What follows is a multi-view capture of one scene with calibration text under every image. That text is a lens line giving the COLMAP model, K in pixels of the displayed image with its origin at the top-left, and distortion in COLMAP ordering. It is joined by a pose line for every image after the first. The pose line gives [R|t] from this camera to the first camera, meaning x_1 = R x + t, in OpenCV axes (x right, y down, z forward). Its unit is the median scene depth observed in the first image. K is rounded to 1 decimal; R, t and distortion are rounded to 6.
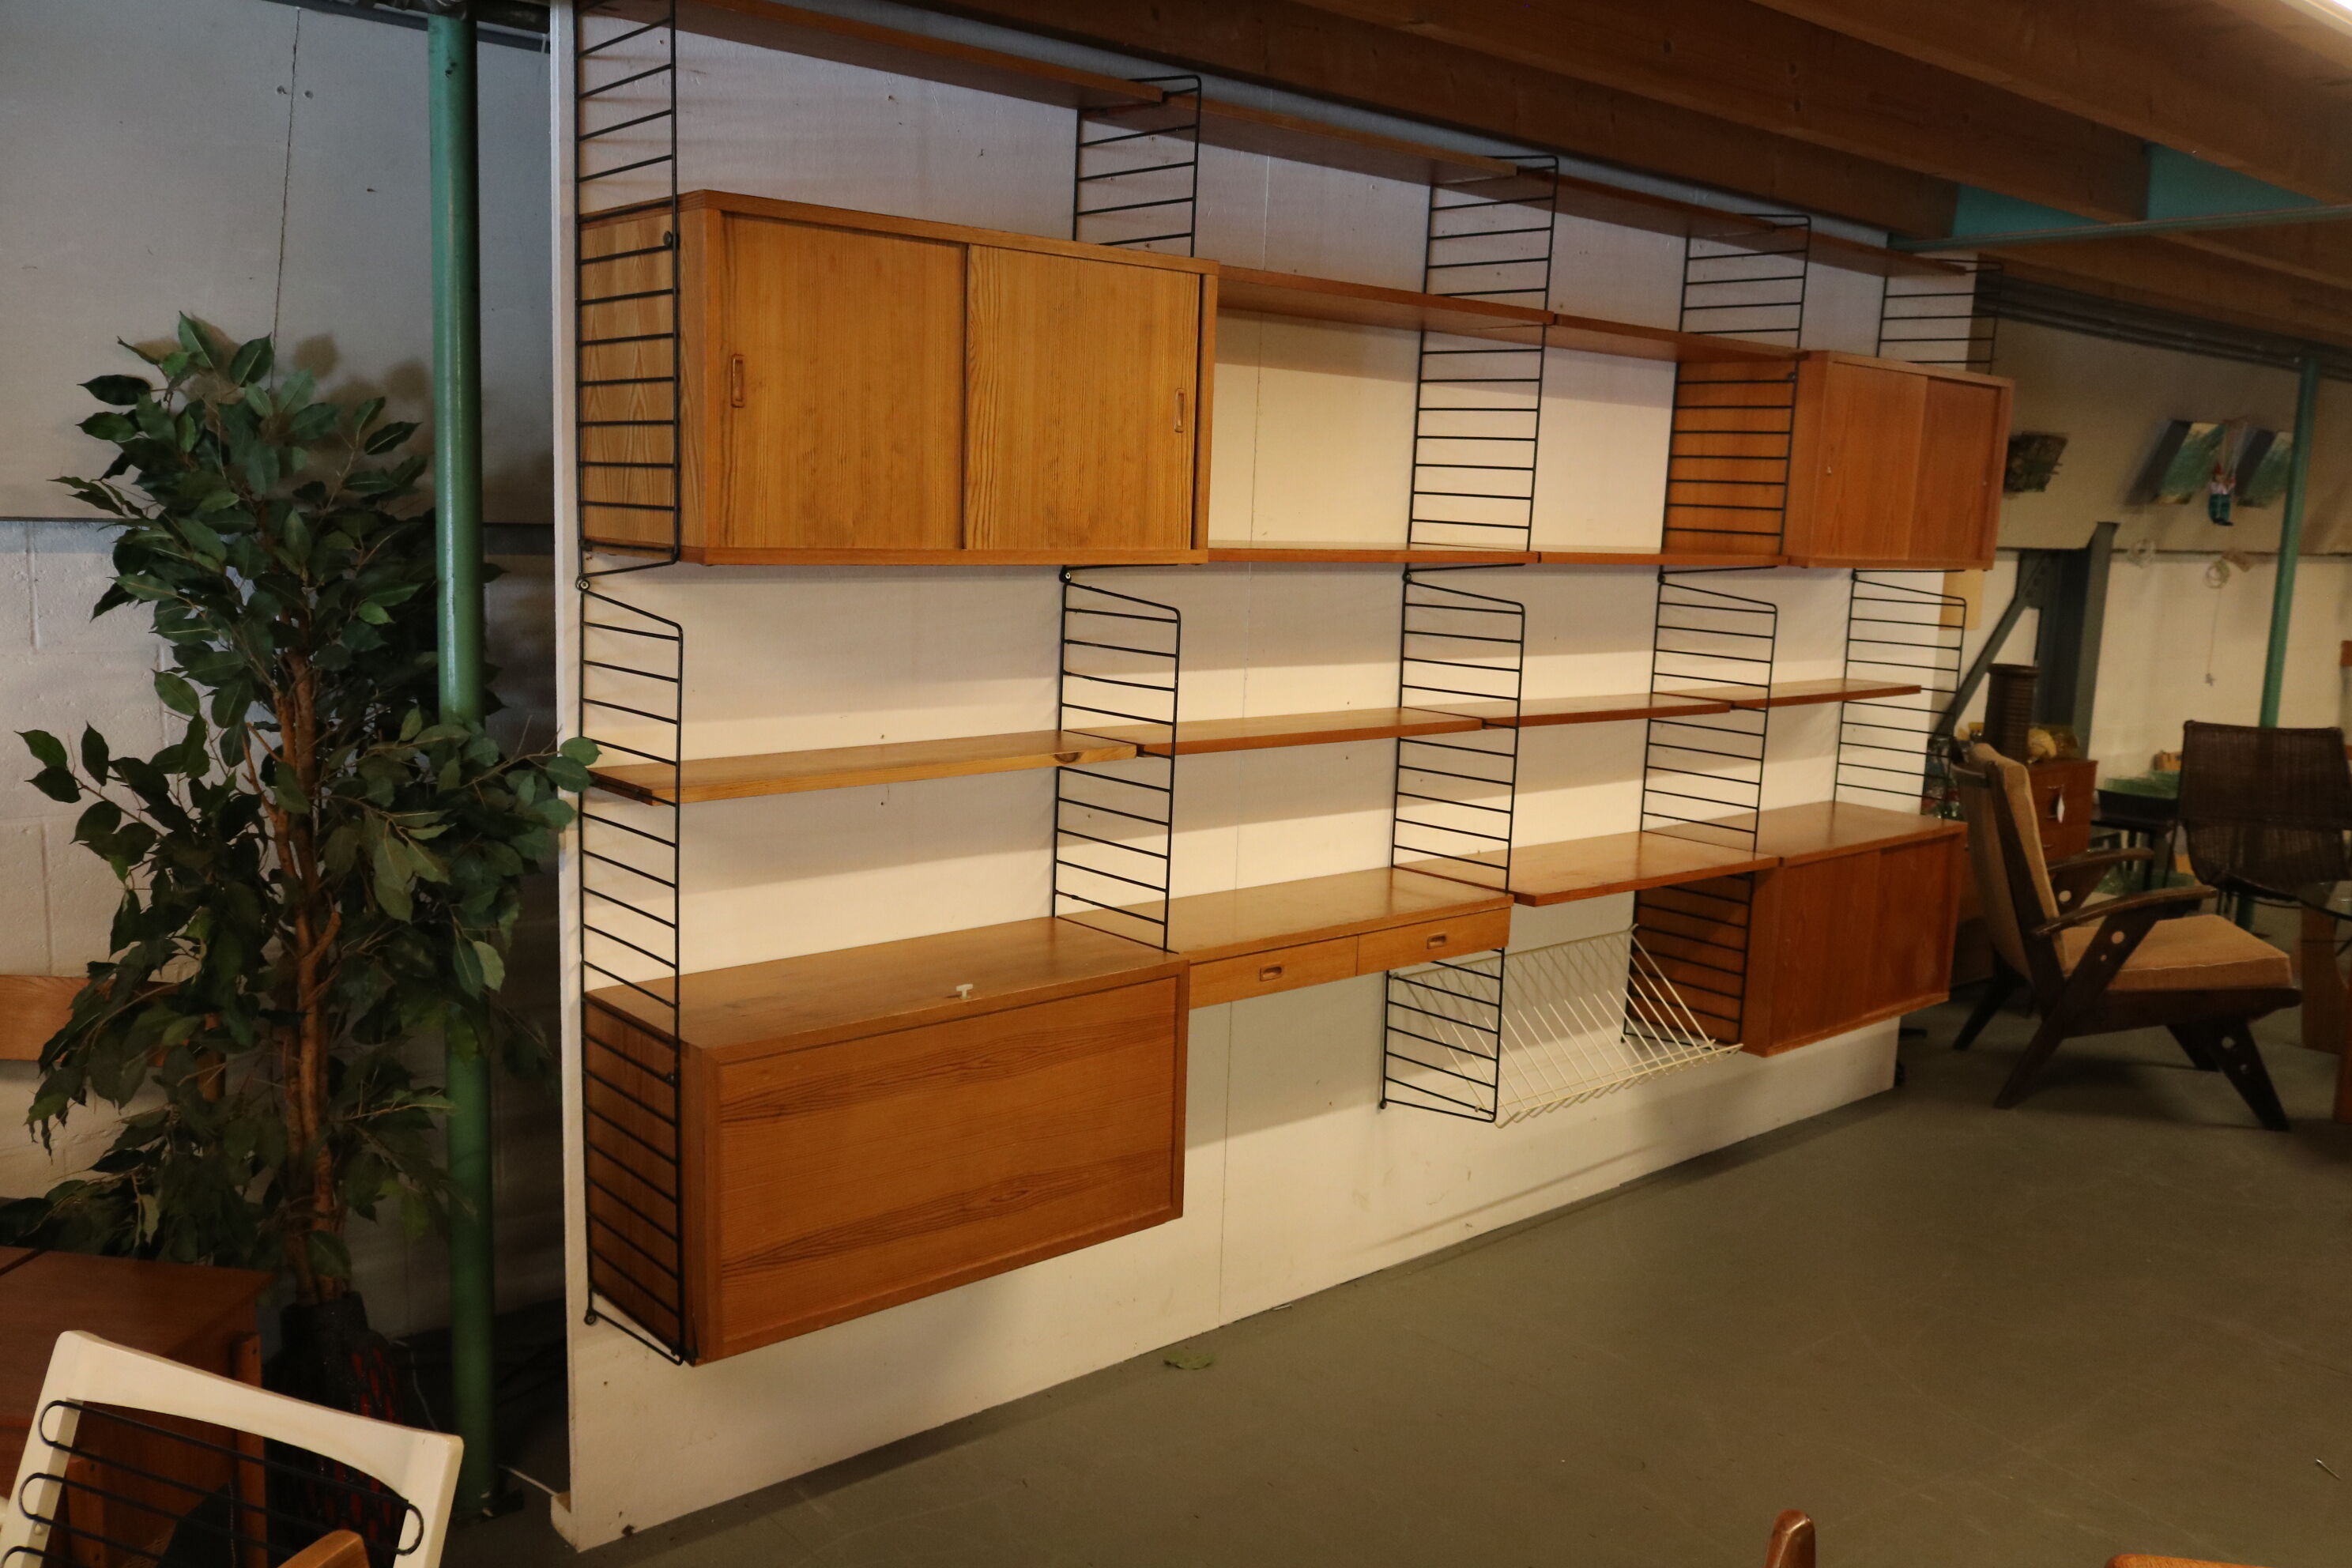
lens RADIAL K [[1871.4, 0, 1181.0], [0, 1871.4, 785.5], [0, 0, 1]] dist [-0.014070, 0.016056]
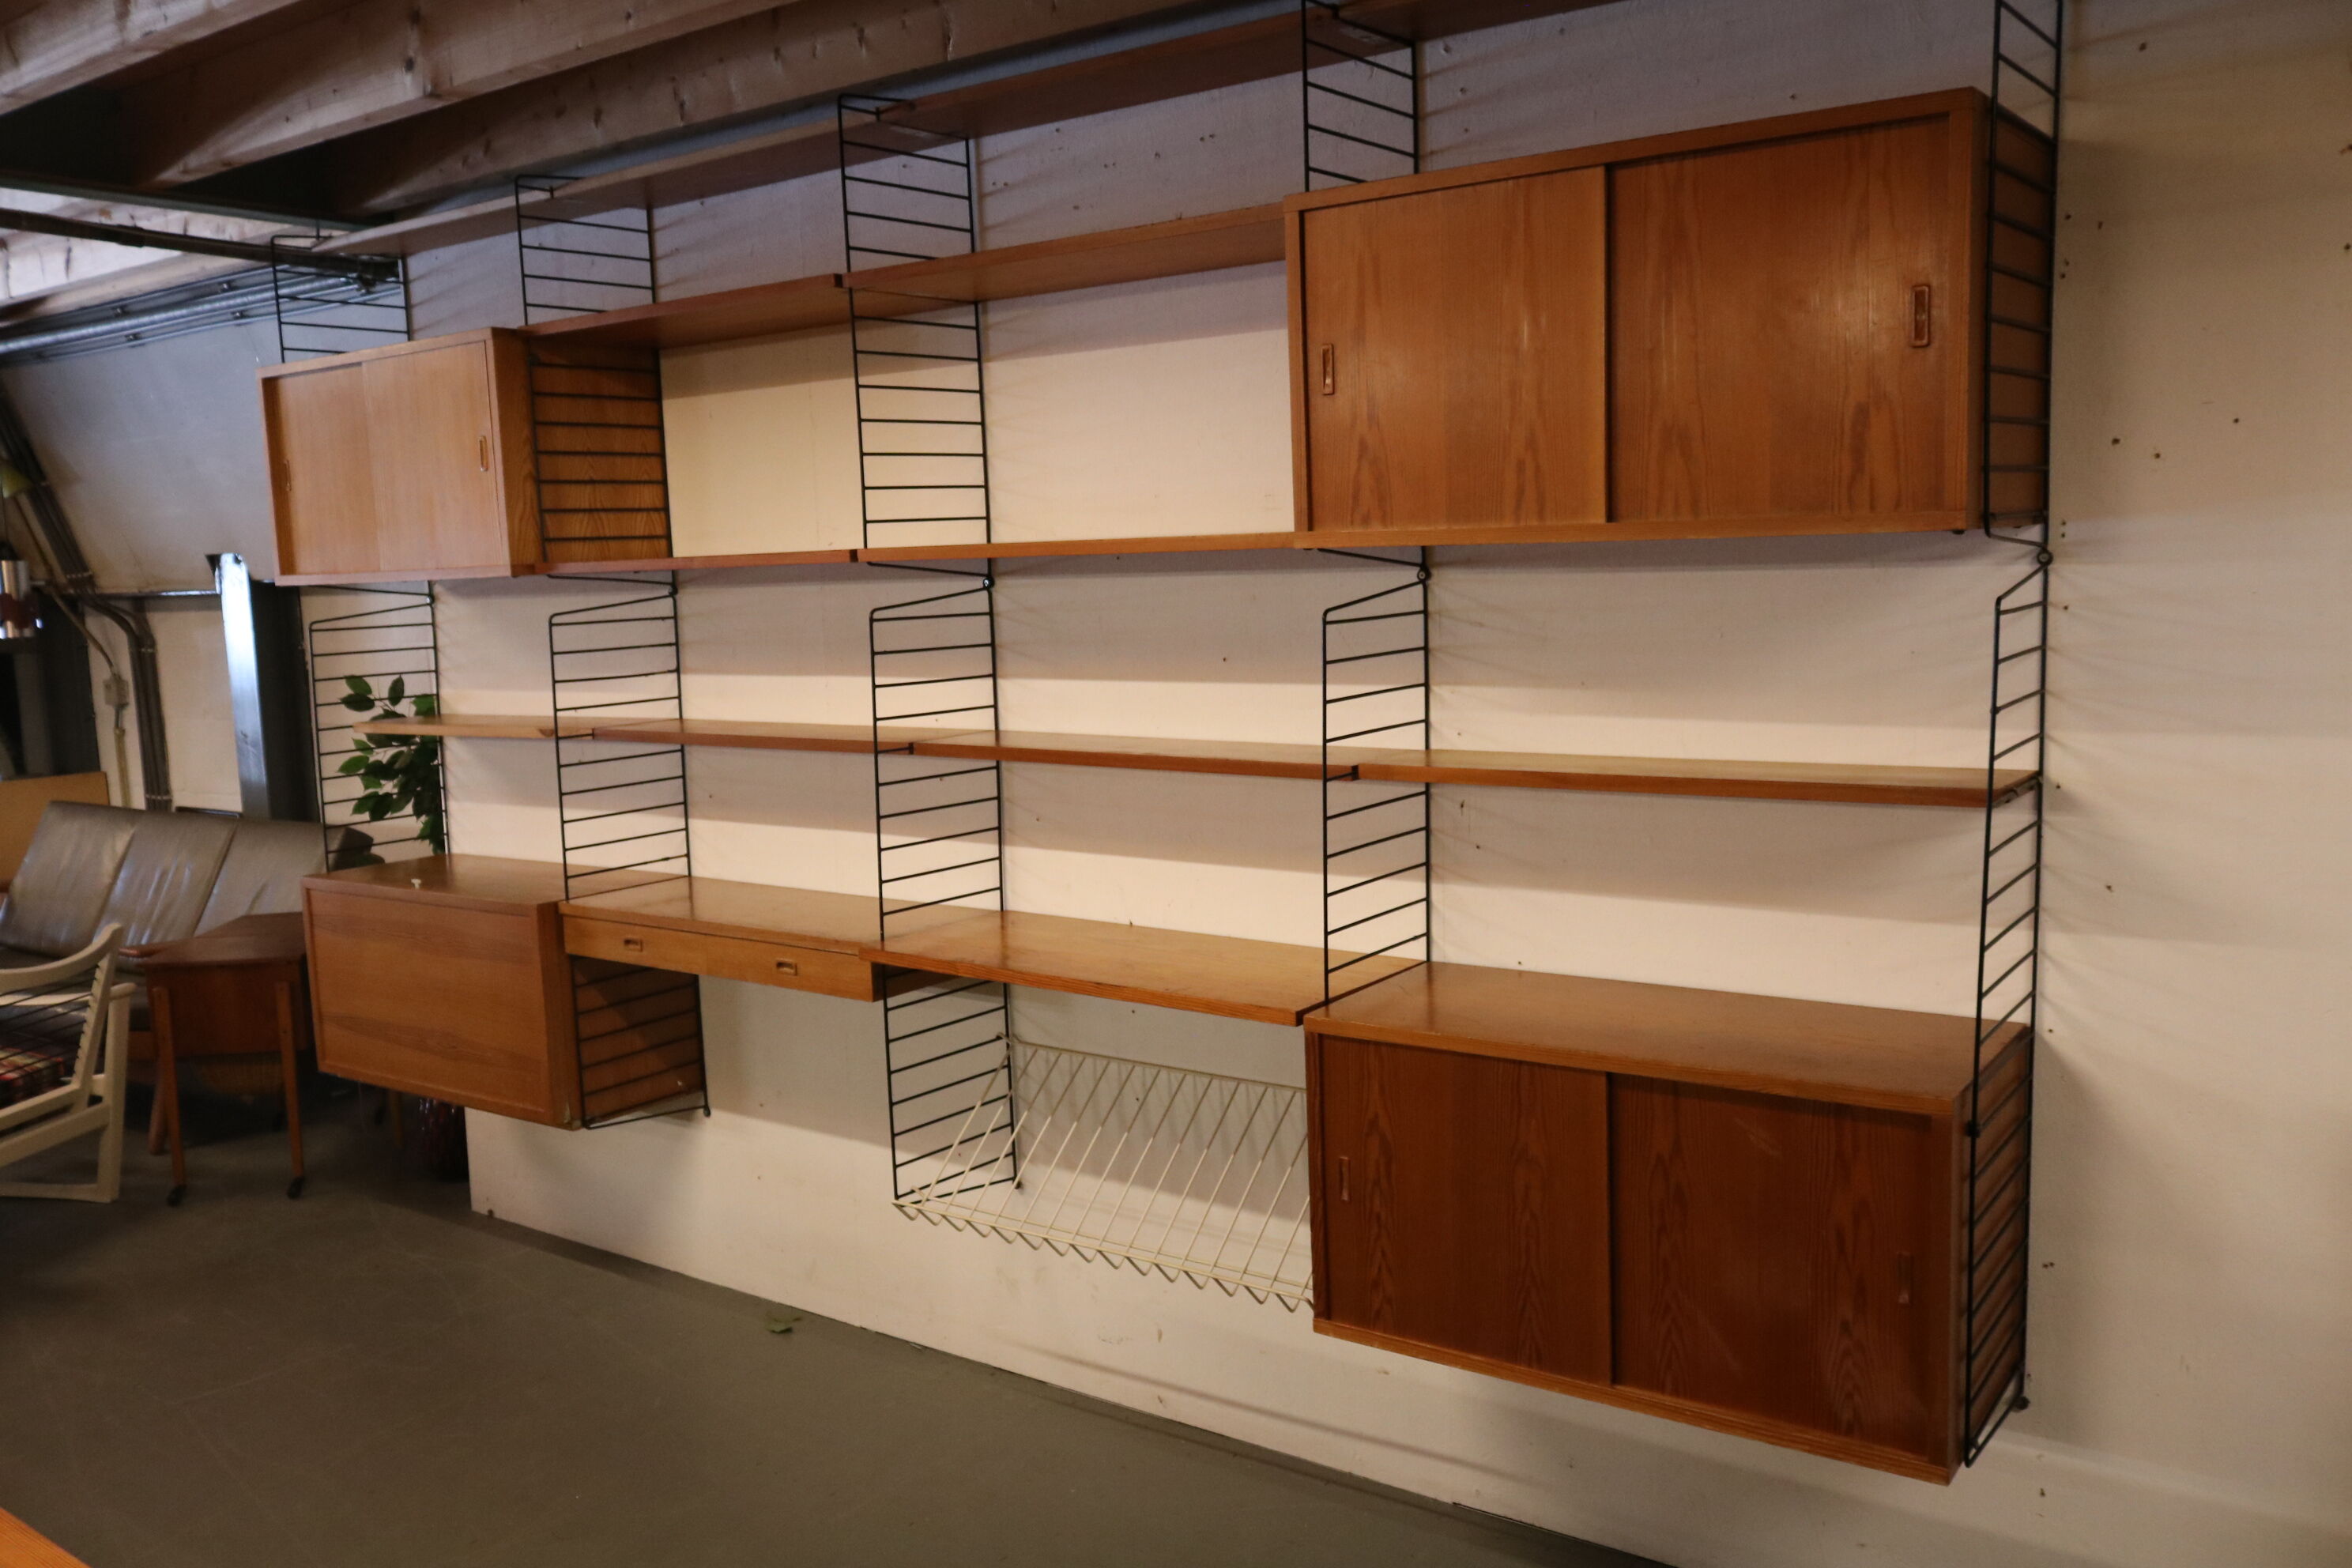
lens RADIAL K [[1871.4, 0, 1172.1], [0, 1871.4, 785.5], [0, 0, 1]] dist [-0.014070, 0.016056]
pose [[0.222711, 0.075653, -0.971945, 1.056213], [-0.104234, 0.993117, 0.053417, -0.076841], [0.969296, 0.089413, 0.229064, 0.933328]]
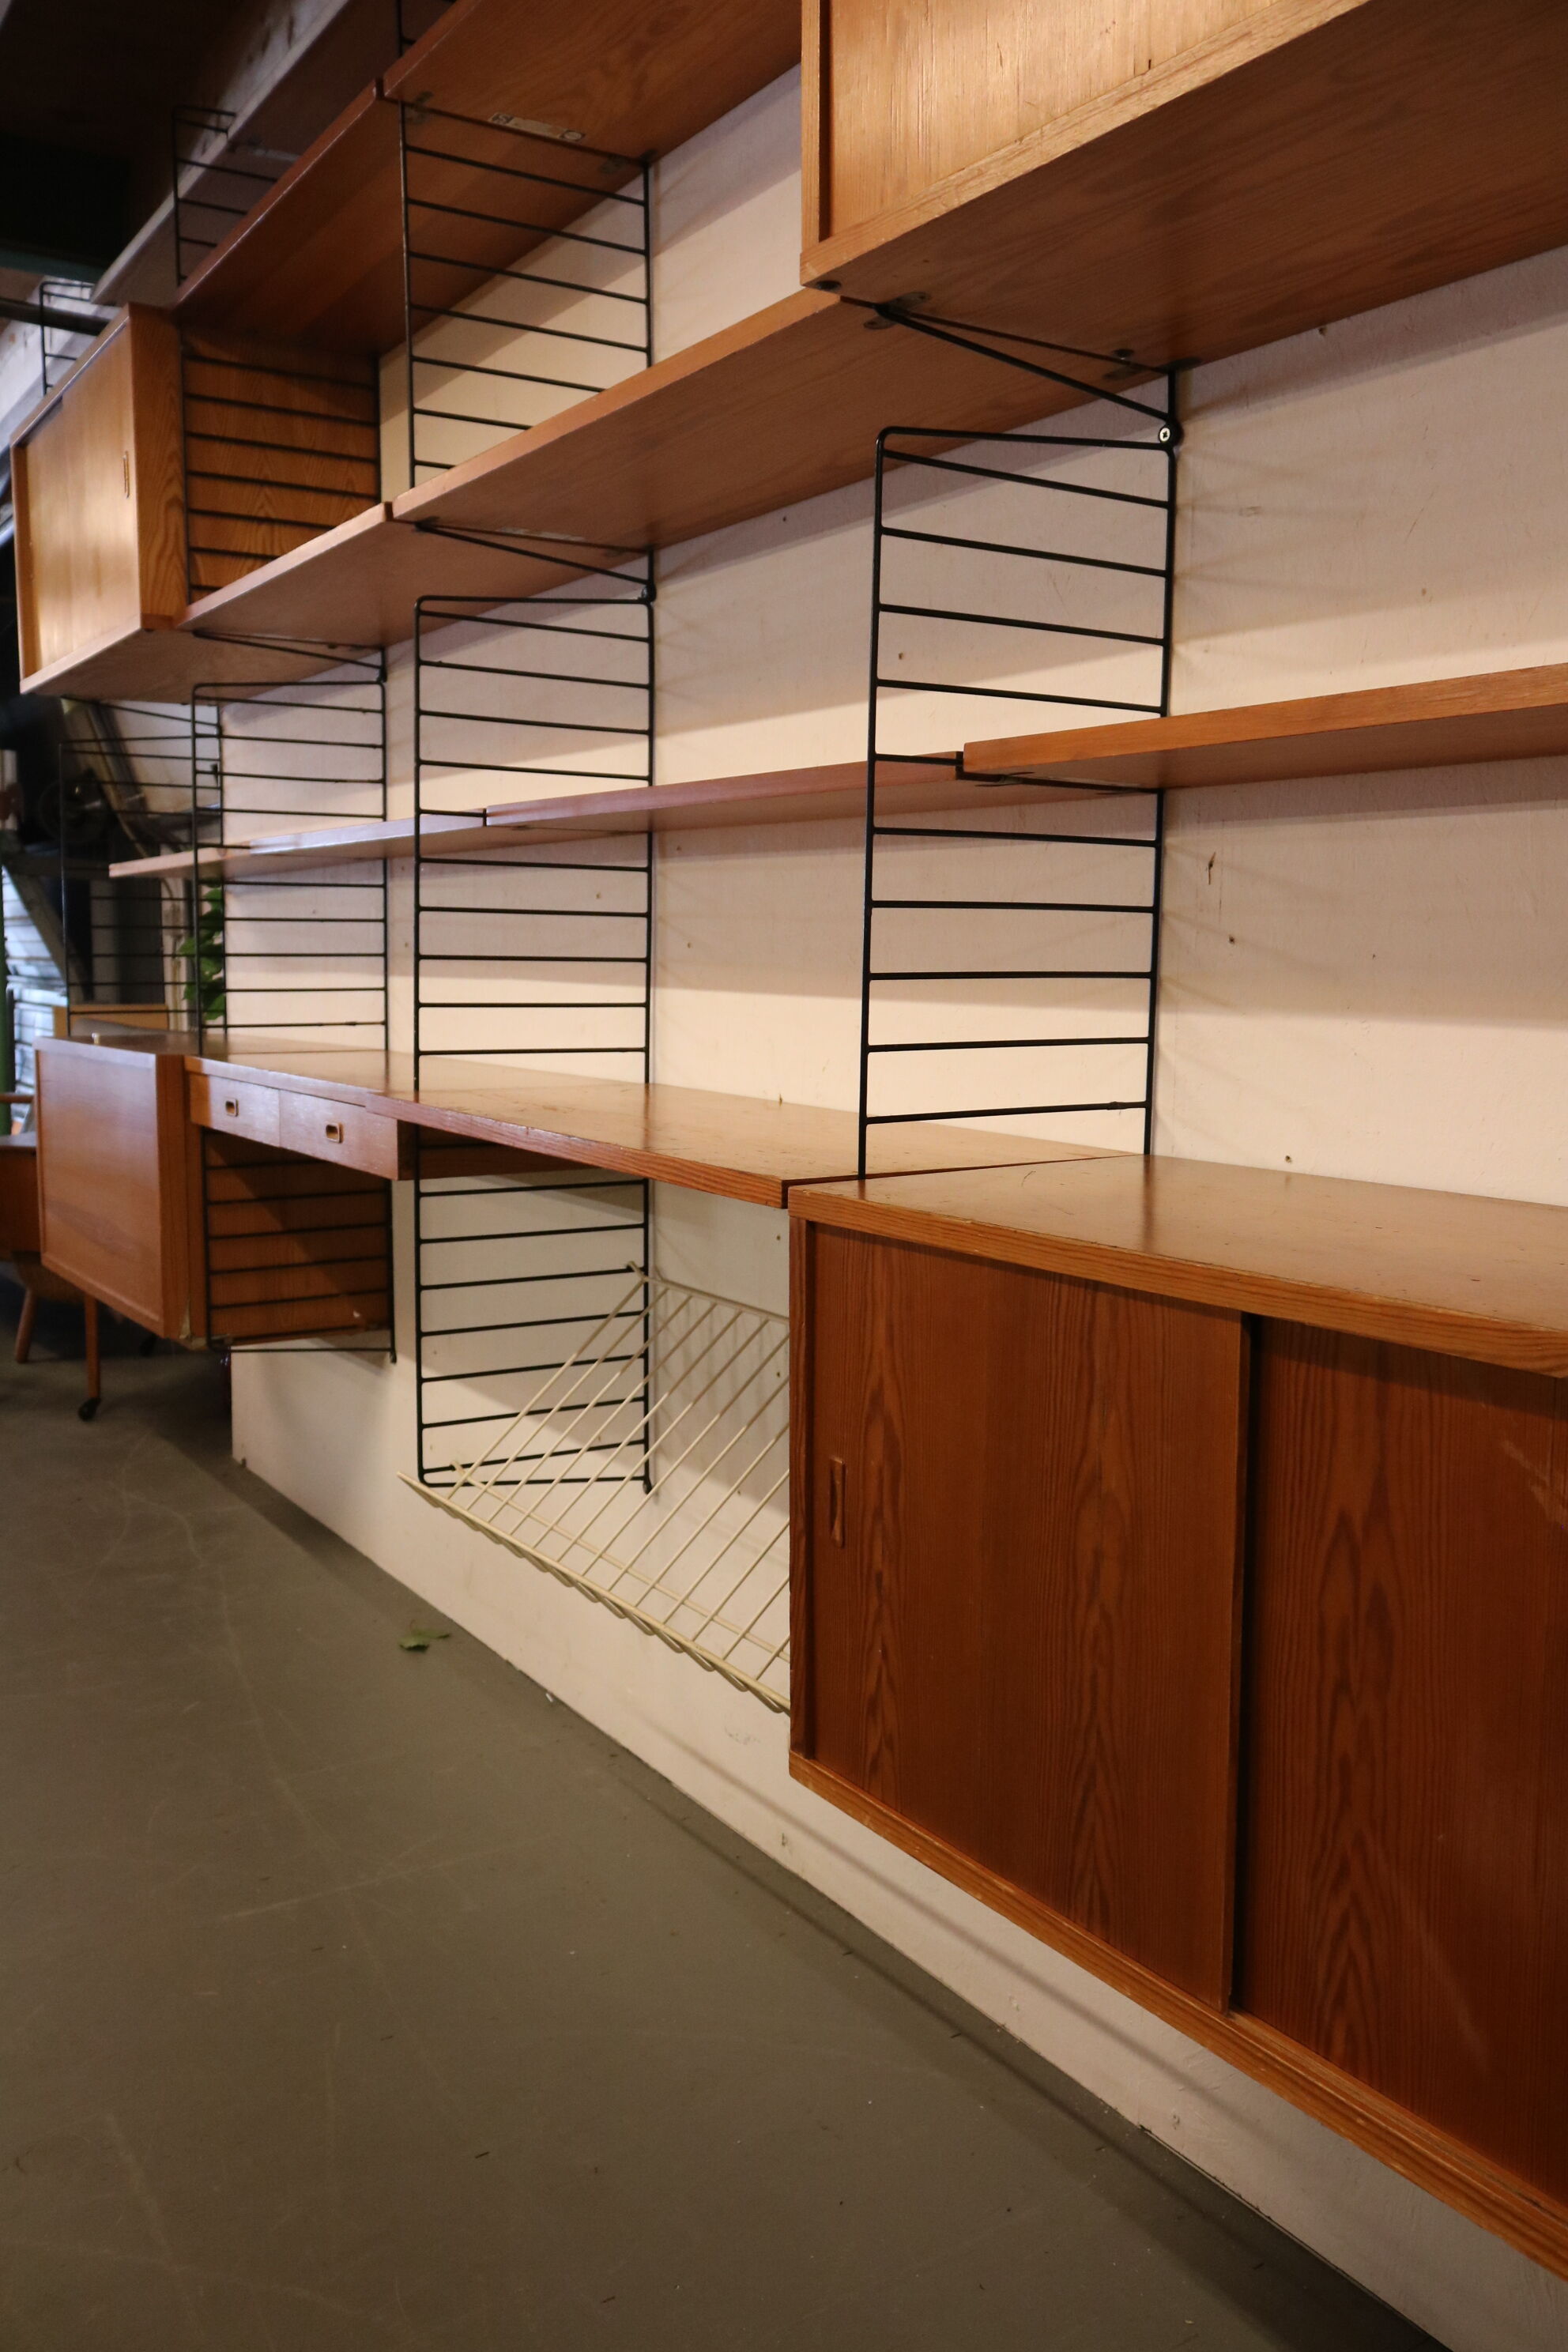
lens RADIAL K [[1871.4, 0, 783.1], [0, 1871.4, 1171.8], [0, 0, 1]] dist [-0.014070, 0.016056]
pose [[-0.130635, 0.081514, -0.988074, 0.756643], [-0.159603, 0.981887, 0.102105, 0.001971], [0.978500, 0.171038, -0.115259, 1.198690]]
